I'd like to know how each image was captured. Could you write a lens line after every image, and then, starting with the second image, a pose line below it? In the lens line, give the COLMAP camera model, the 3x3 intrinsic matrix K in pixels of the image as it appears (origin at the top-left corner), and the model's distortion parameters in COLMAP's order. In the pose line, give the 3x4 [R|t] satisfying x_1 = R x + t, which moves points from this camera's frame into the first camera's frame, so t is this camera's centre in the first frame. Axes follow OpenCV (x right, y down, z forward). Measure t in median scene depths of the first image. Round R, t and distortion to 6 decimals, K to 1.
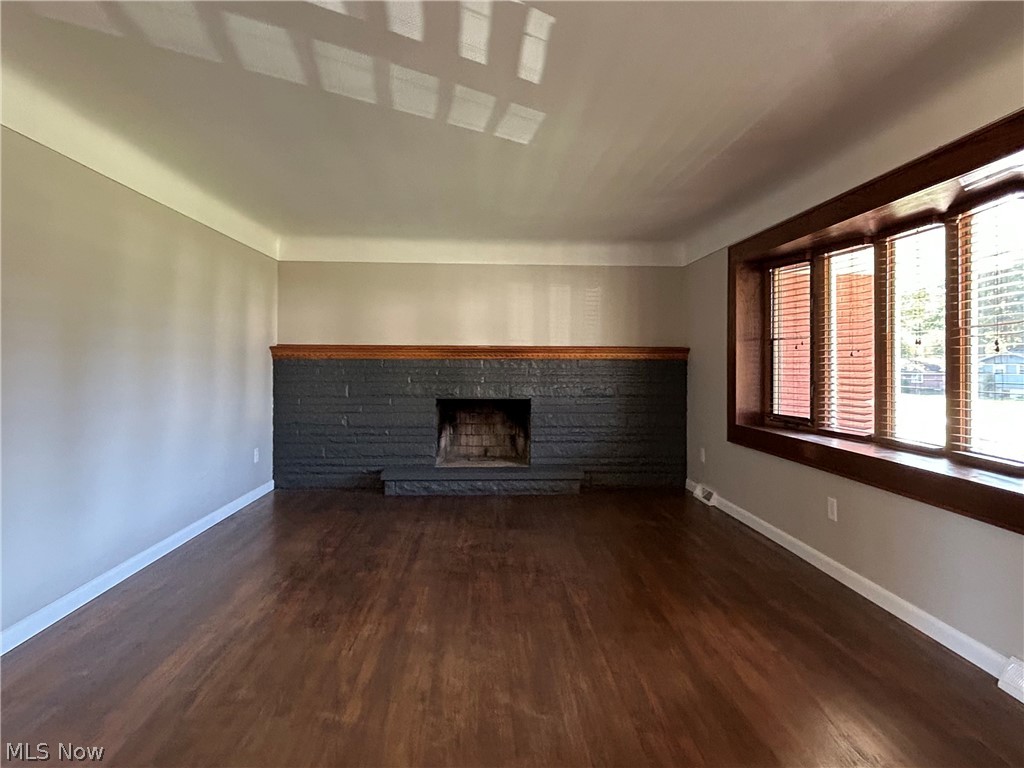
lens RADIAL K [[620.3, 0, 512.0], [0, 620.3, 384.0], [0, 0, 1]] dist [0.001866, 0.000541]
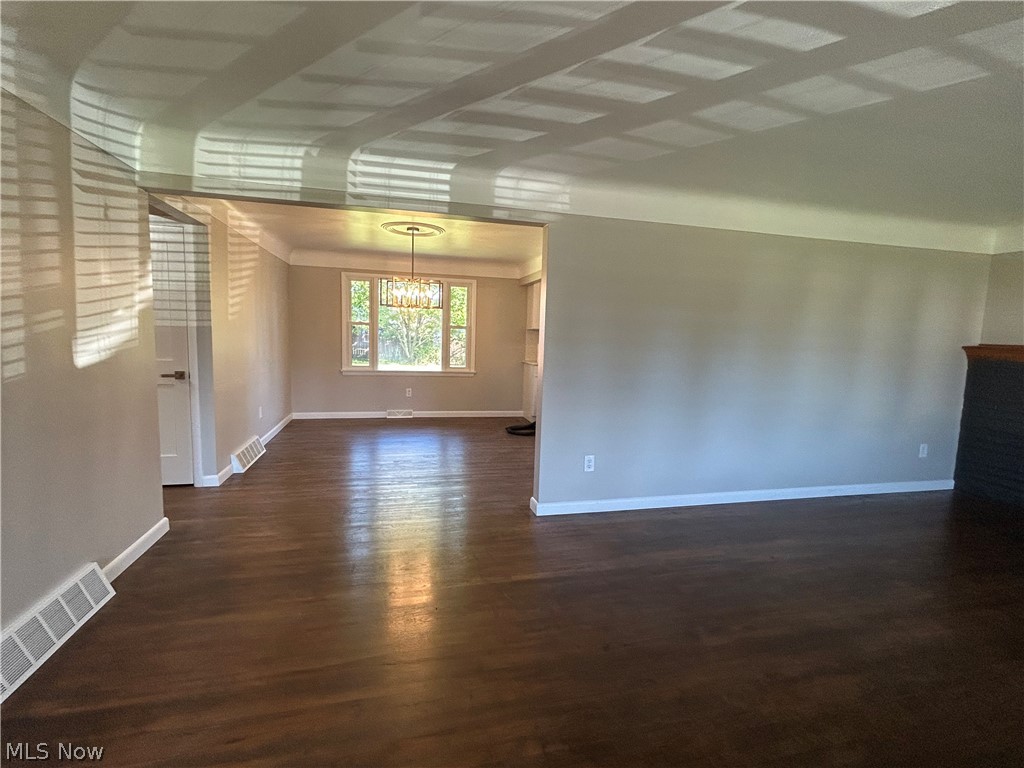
lens RADIAL K [[470.7, 0, 512.0], [0, 470.7, 384.0], [0, 0, 1]] dist [0.000561, 0.000036]
pose [[0.164516, 0.081952, -0.982964, 0.247173], [-0.057718, 0.995635, 0.073348, -0.014443], [0.984684, 0.044668, 0.168527, 0.180222]]
